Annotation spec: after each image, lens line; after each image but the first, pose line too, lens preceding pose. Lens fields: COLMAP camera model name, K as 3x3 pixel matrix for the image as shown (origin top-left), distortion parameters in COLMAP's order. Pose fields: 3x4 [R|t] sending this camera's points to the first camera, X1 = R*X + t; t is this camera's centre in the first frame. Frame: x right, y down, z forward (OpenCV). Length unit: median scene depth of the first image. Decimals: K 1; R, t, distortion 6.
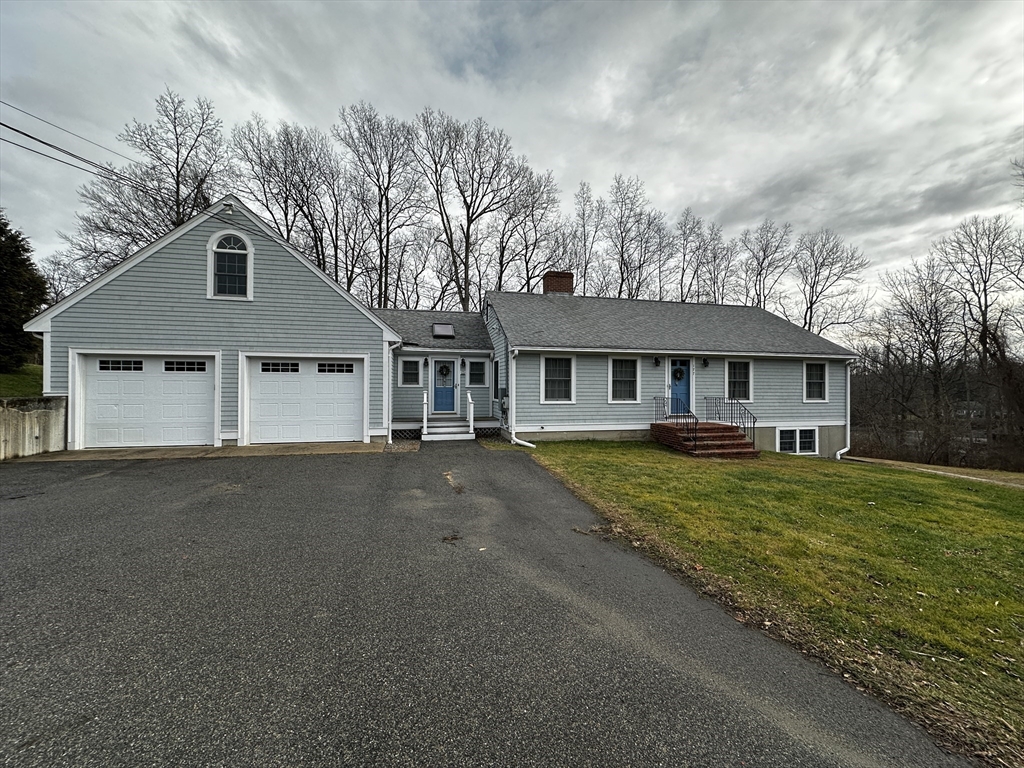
lens RADIAL K [[409.0, 0, 518.4], [0, 409.0, 387.6], [0, 0, 1]] dist [0.012360, -0.000715]
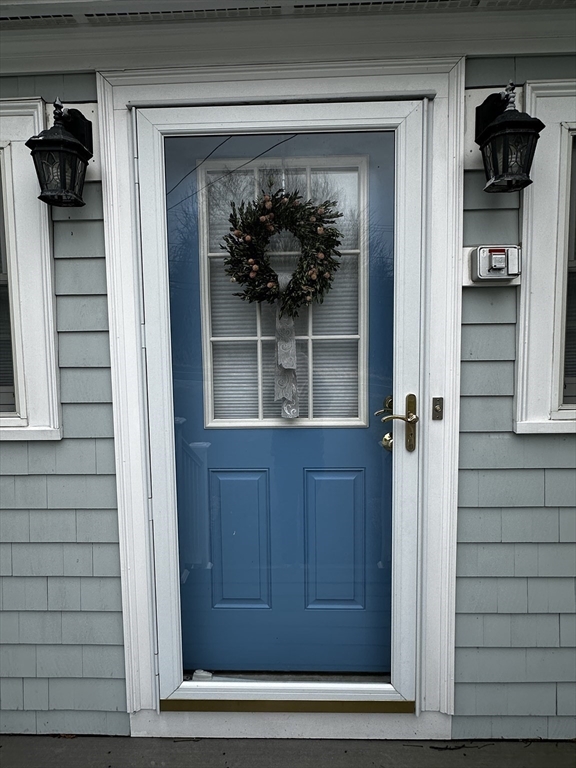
lens RADIAL K [[470.3, 0, 286.5], [0, 470.3, 383.0], [0, 0, 1]] dist [-0.000453, -0.000152]
pose [[0.966792, 0.001375, -0.255559, -0.125198], [0.020047, 0.996496, 0.081199, -0.016887], [0.254776, -0.083626, 0.963377, 0.734087]]
